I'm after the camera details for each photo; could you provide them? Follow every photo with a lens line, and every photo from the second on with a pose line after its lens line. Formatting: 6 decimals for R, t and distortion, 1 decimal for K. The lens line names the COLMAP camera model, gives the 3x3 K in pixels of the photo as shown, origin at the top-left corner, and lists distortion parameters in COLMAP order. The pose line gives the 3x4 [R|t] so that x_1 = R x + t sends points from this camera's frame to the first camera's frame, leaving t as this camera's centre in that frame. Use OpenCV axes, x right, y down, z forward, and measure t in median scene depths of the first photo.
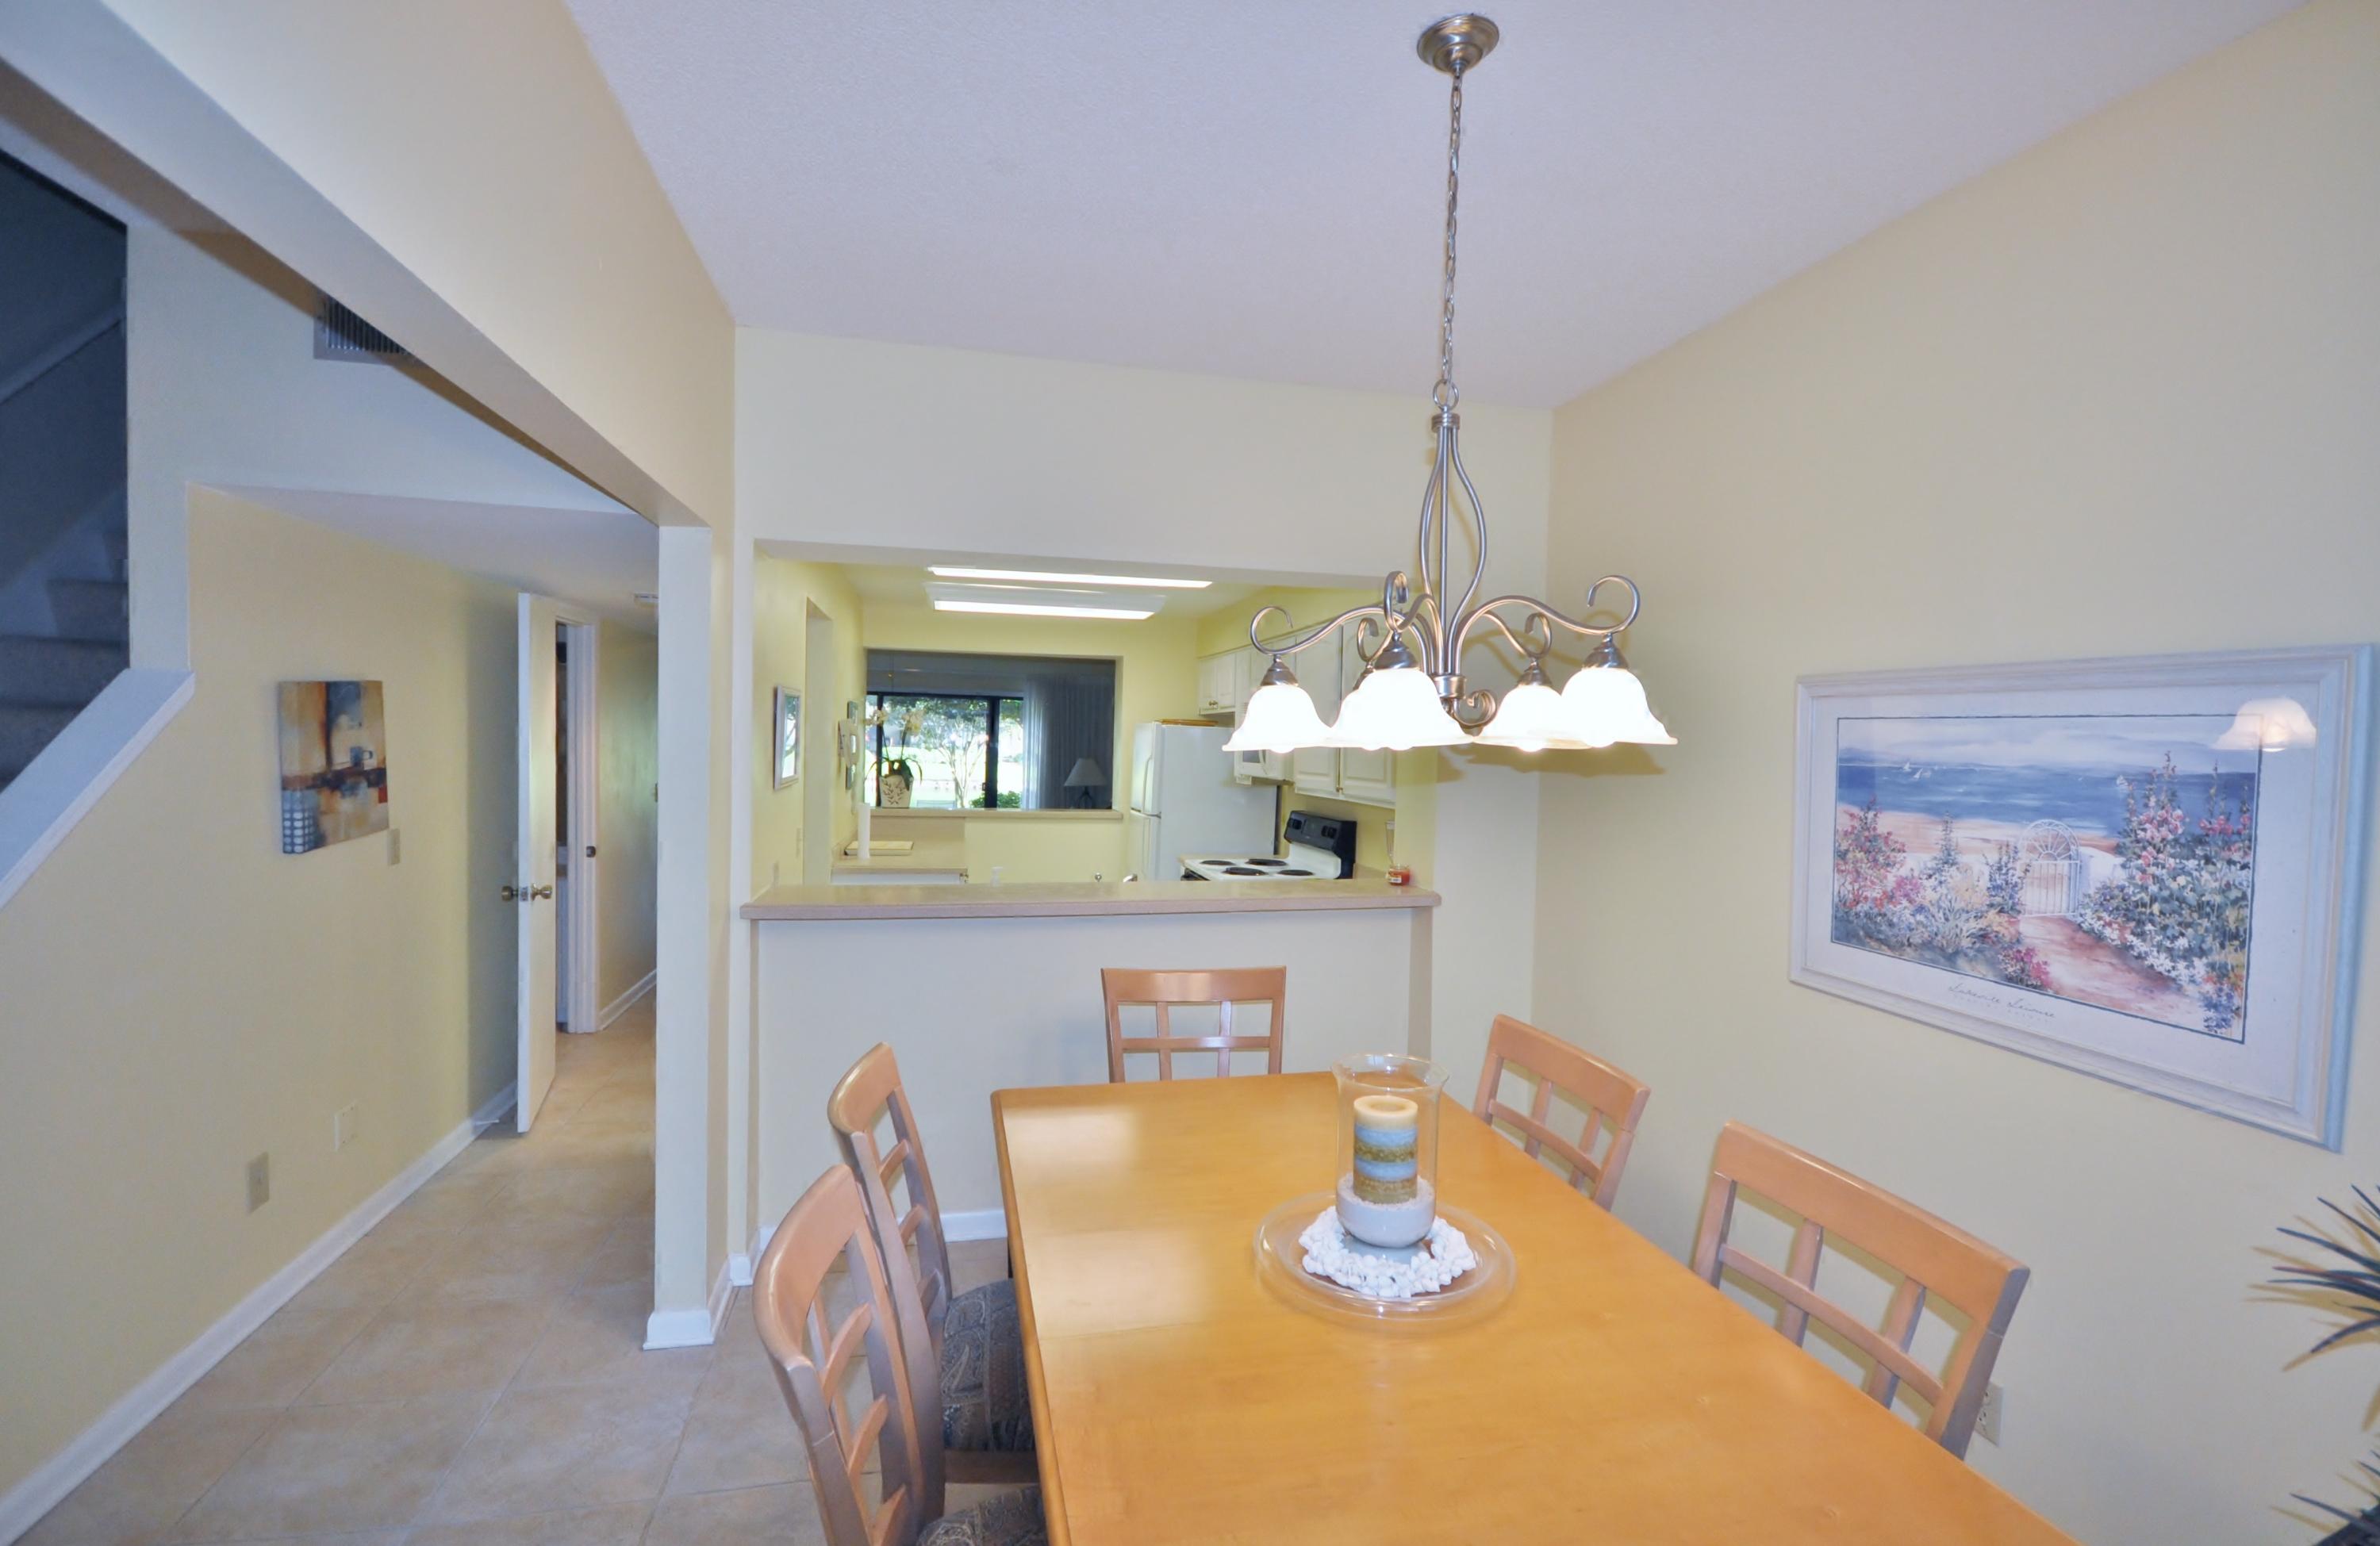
lens RADIAL K [[1066.0, 0, 1190.0], [0, 1066.0, 773.0], [0, 0, 1]] dist [-0.000028, 0.000014]
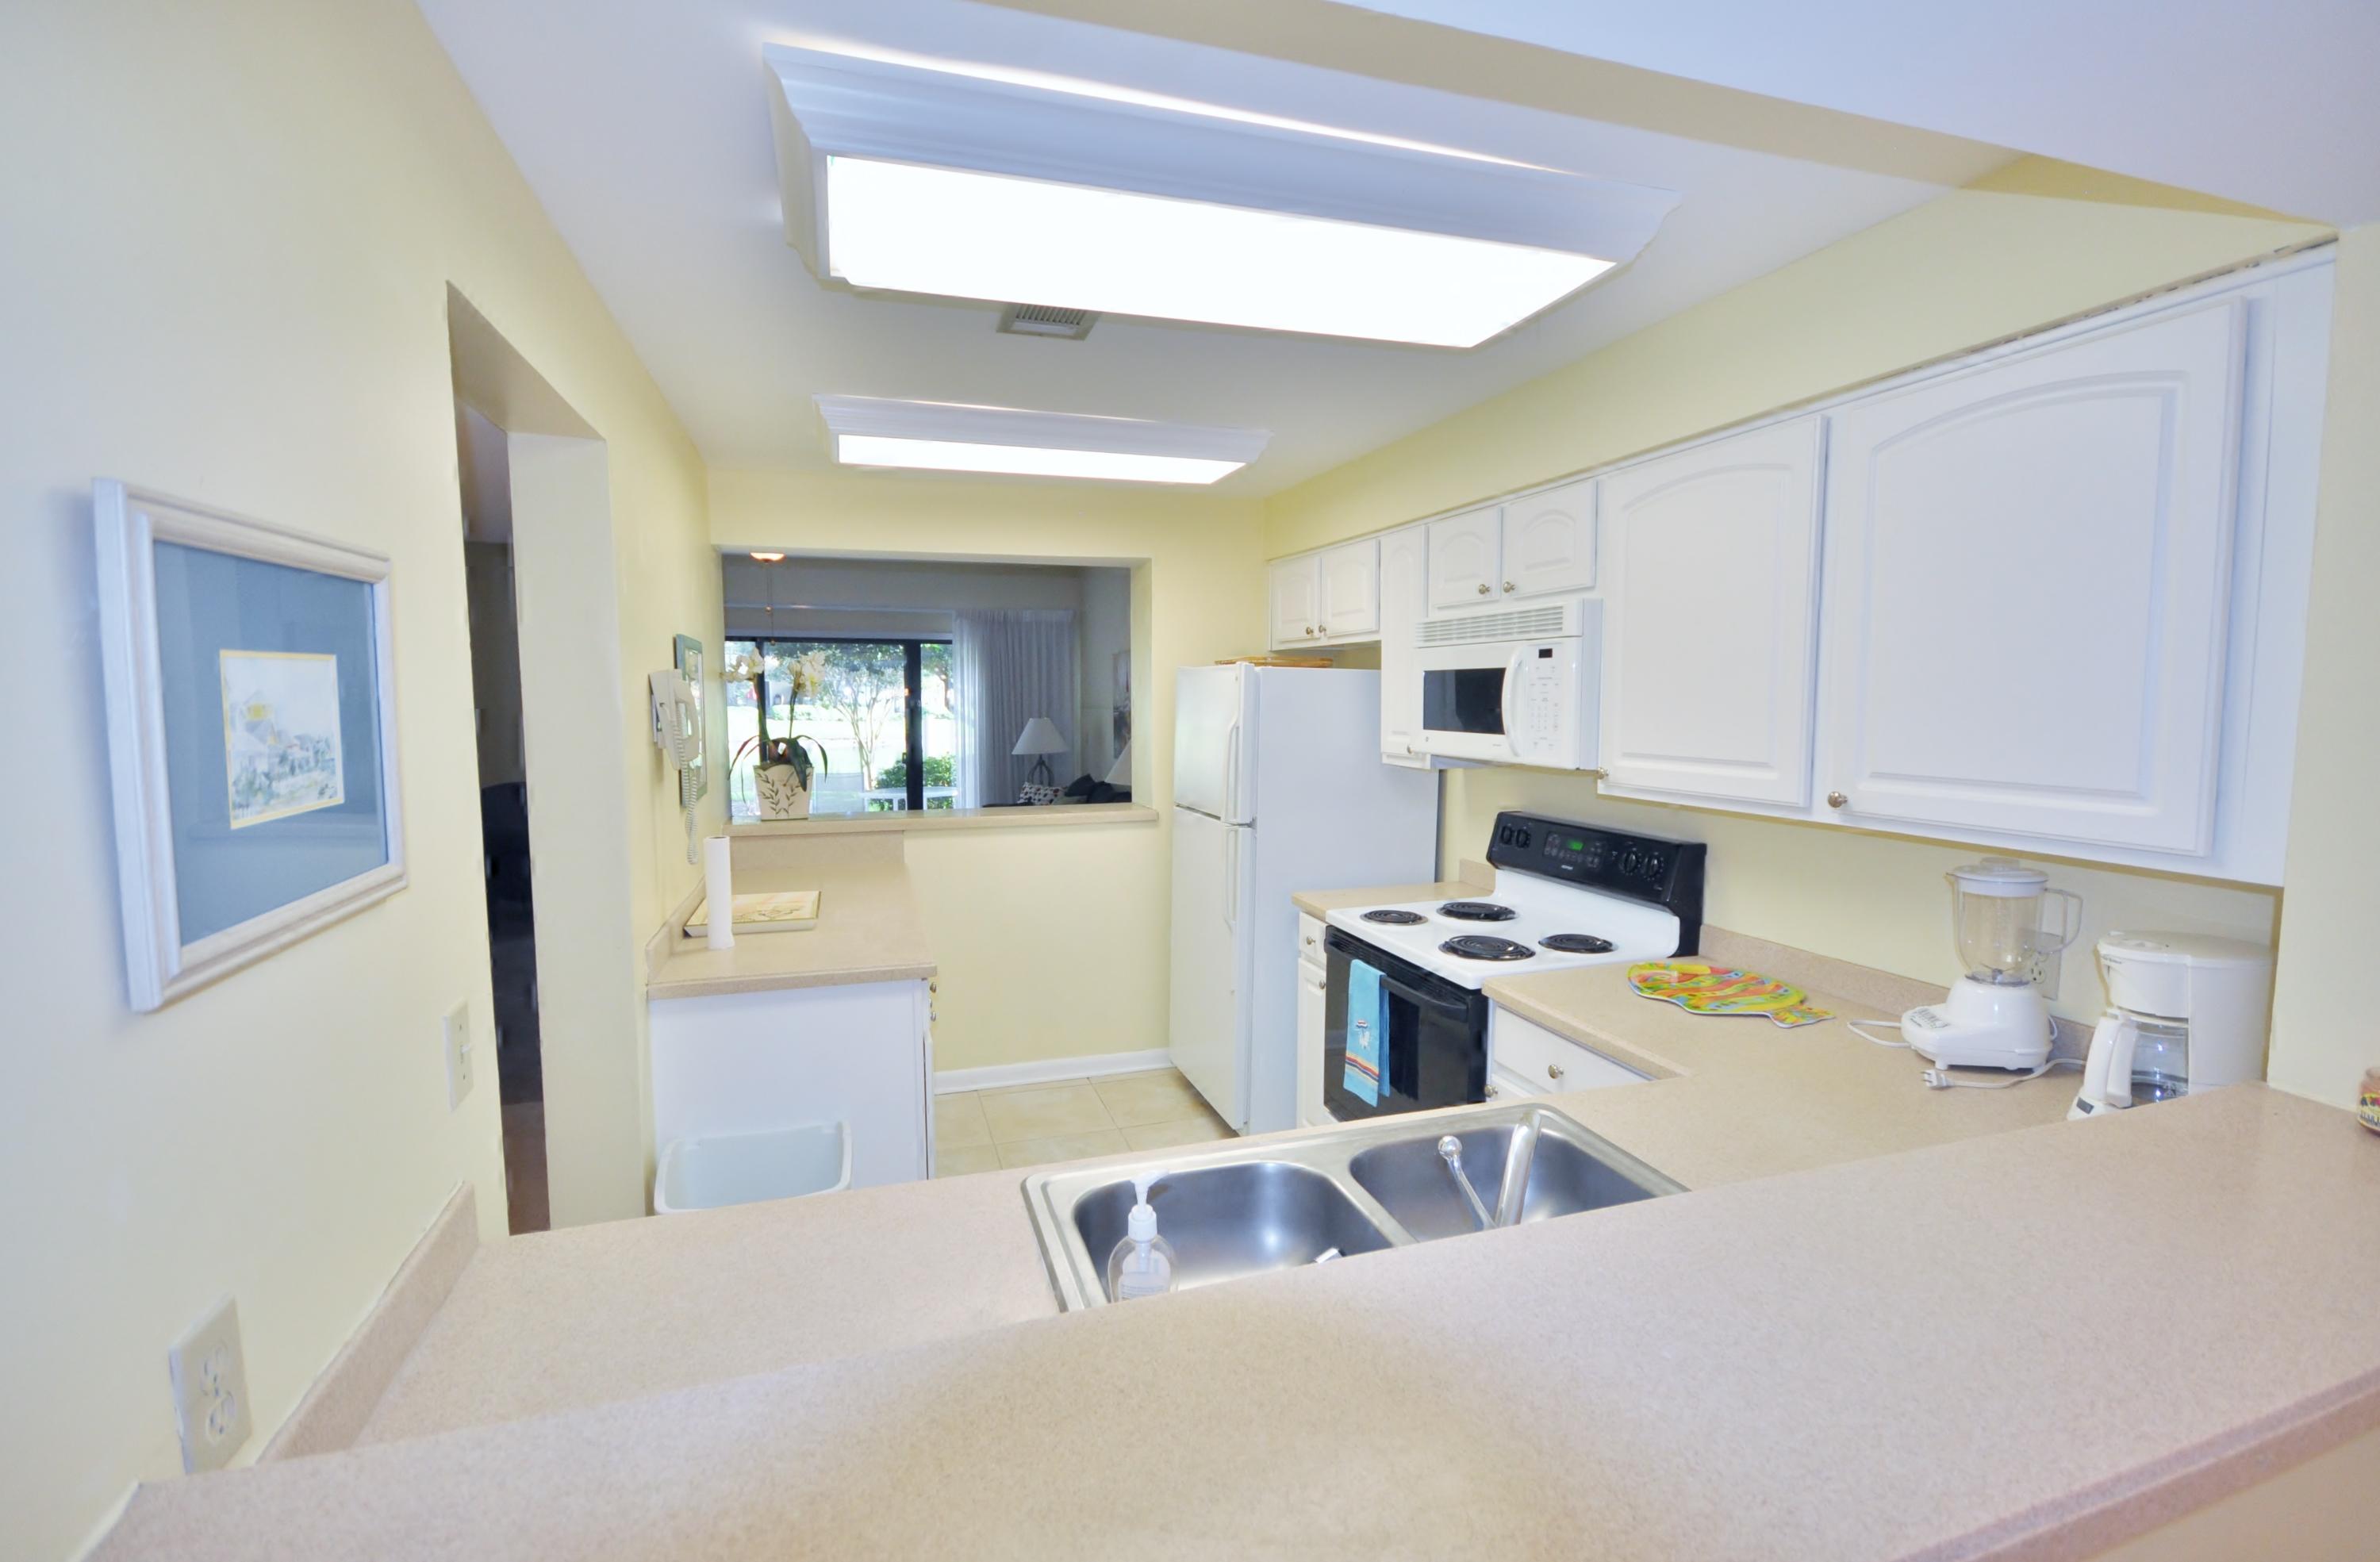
lens RADIAL K [[1068.2, 0, 1190.0], [0, 1068.2, 781.0], [0, 0, 1]] dist [0.000291, -0.000008]
pose [[0.995614, -0.035763, 0.086456, -0.314337], [0.030776, 0.997822, 0.058343, -0.051486], [-0.088355, -0.055426, 0.994546, 1.204634]]
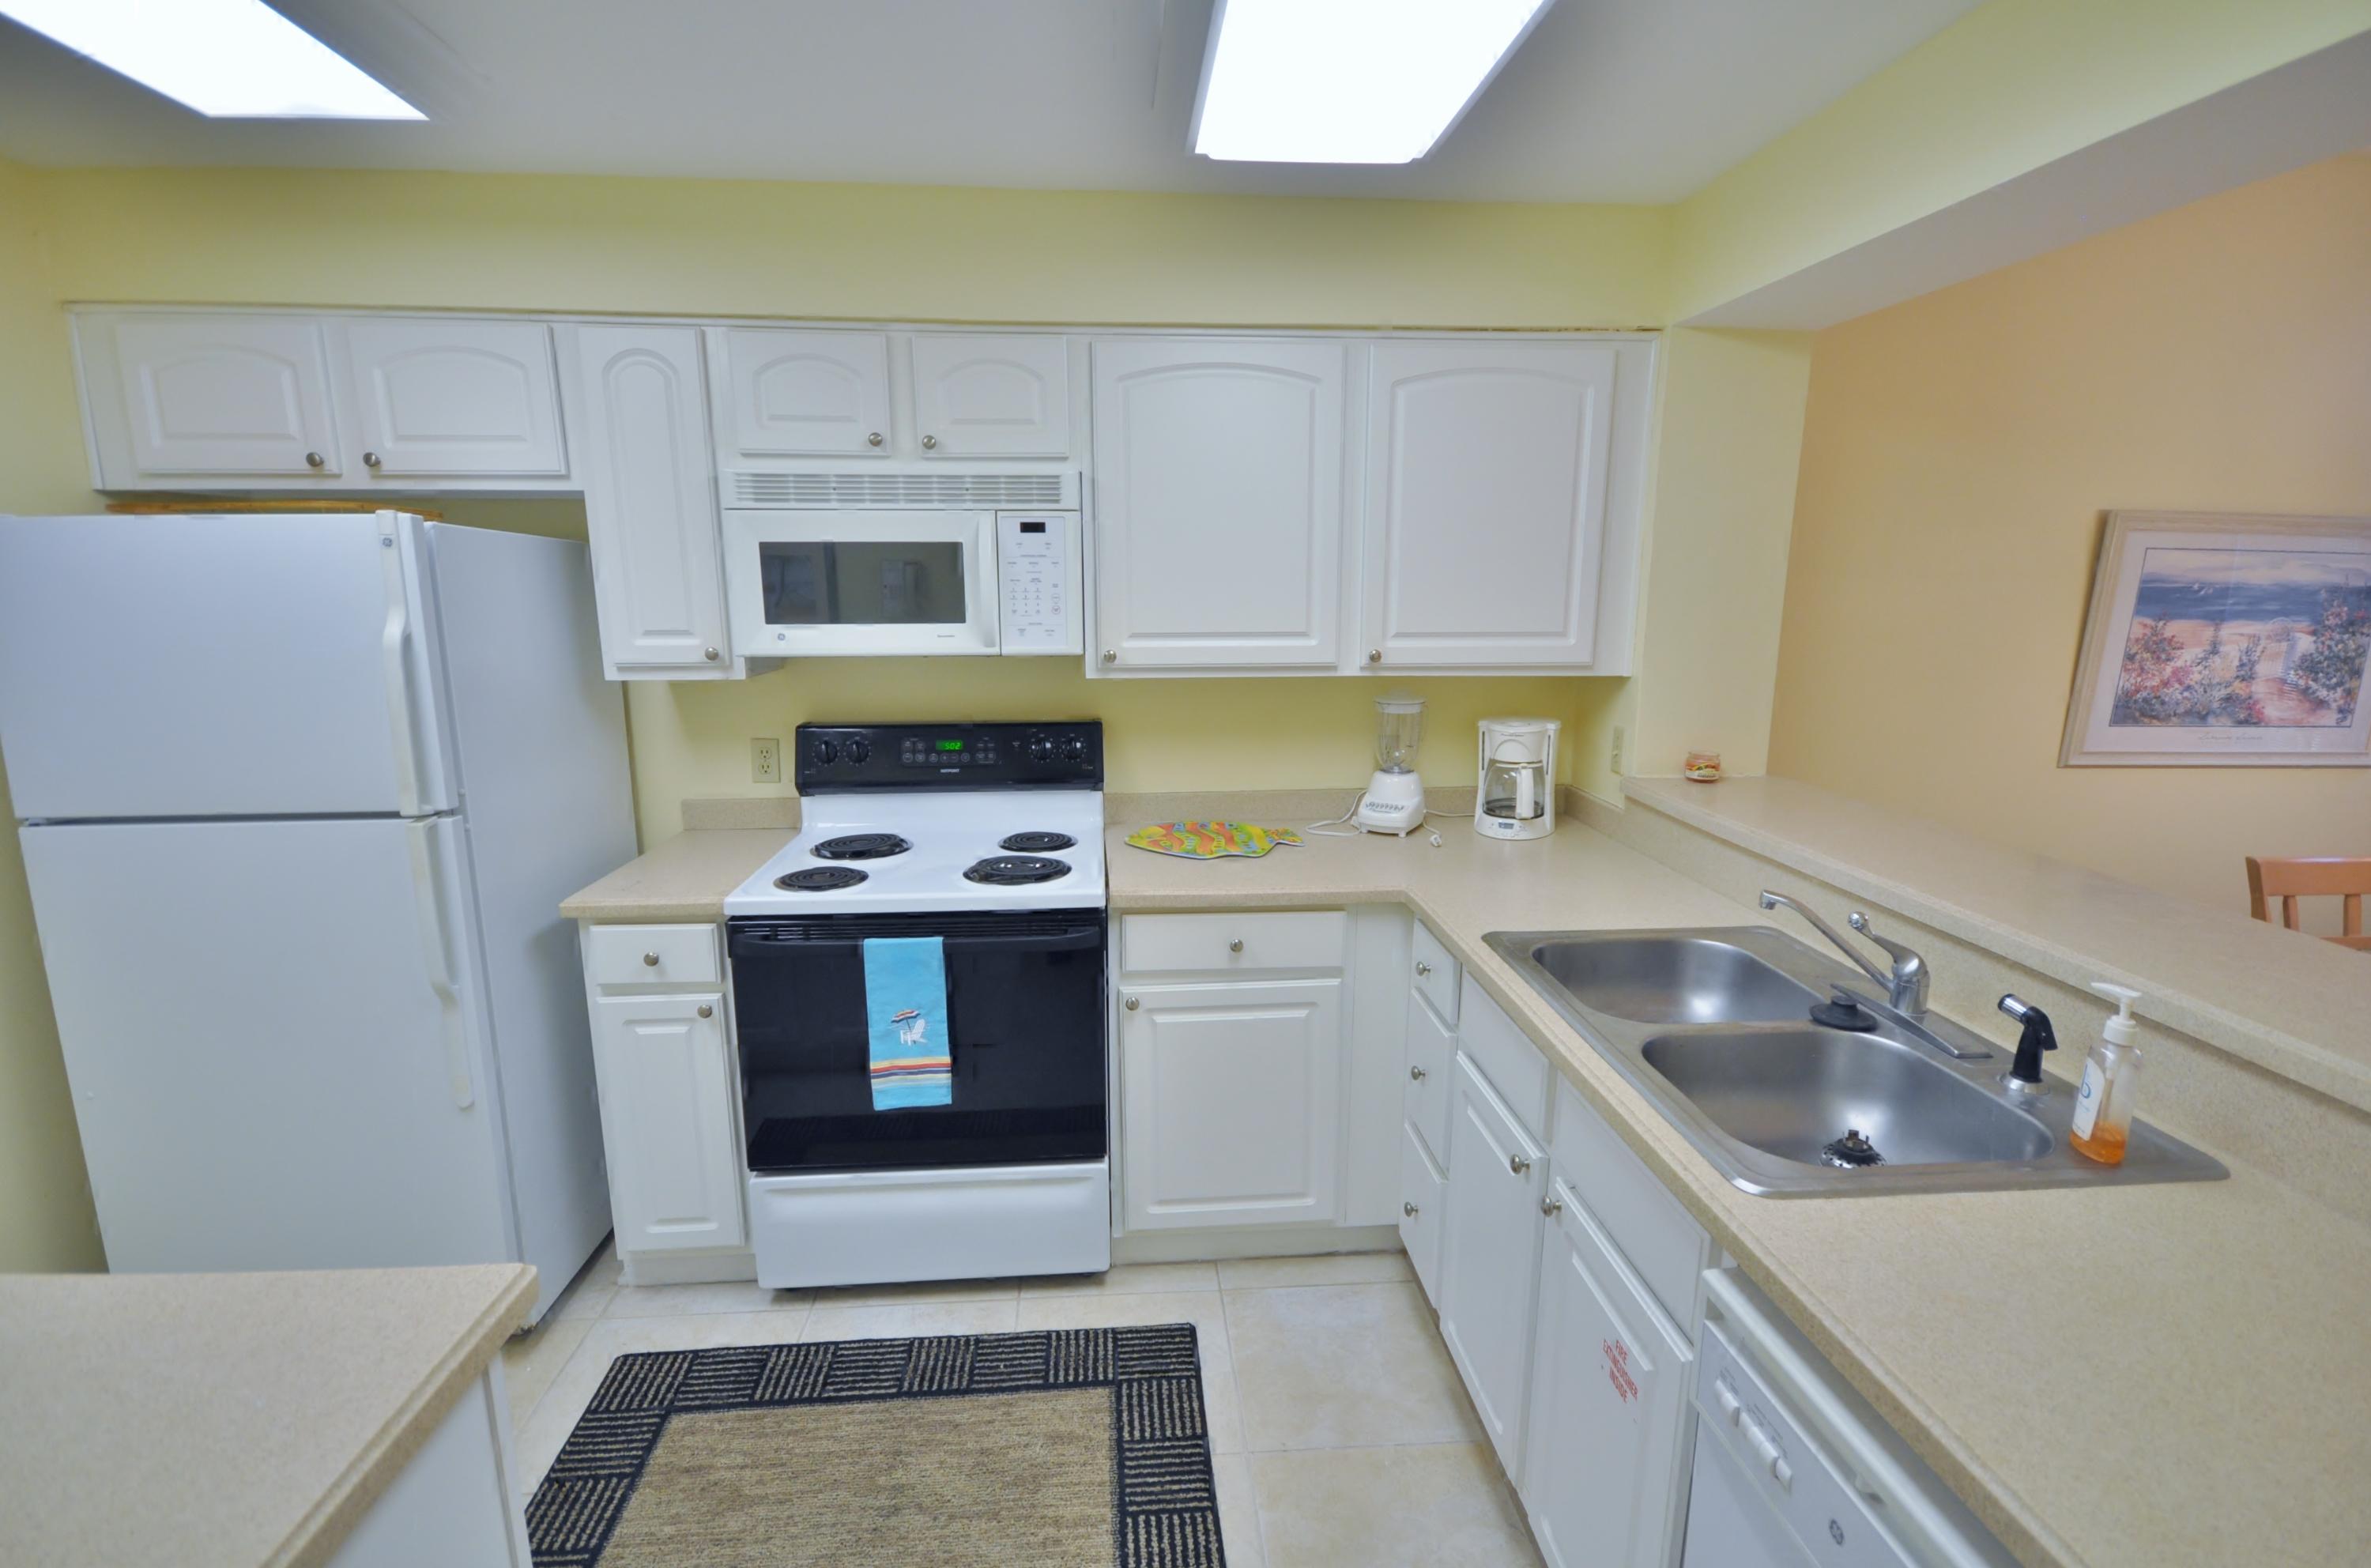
lens RADIAL K [[1045.2, 0, 1185.5], [0, 1045.2, 784.0], [0, 0, 1]] dist [0.002642, -0.010064]
pose [[0.147449, -0.206026, 0.967374, -0.853354], [0.031728, 0.978546, 0.203569, -0.069168], [-0.988561, 0.000677, 0.150822, 2.064921]]
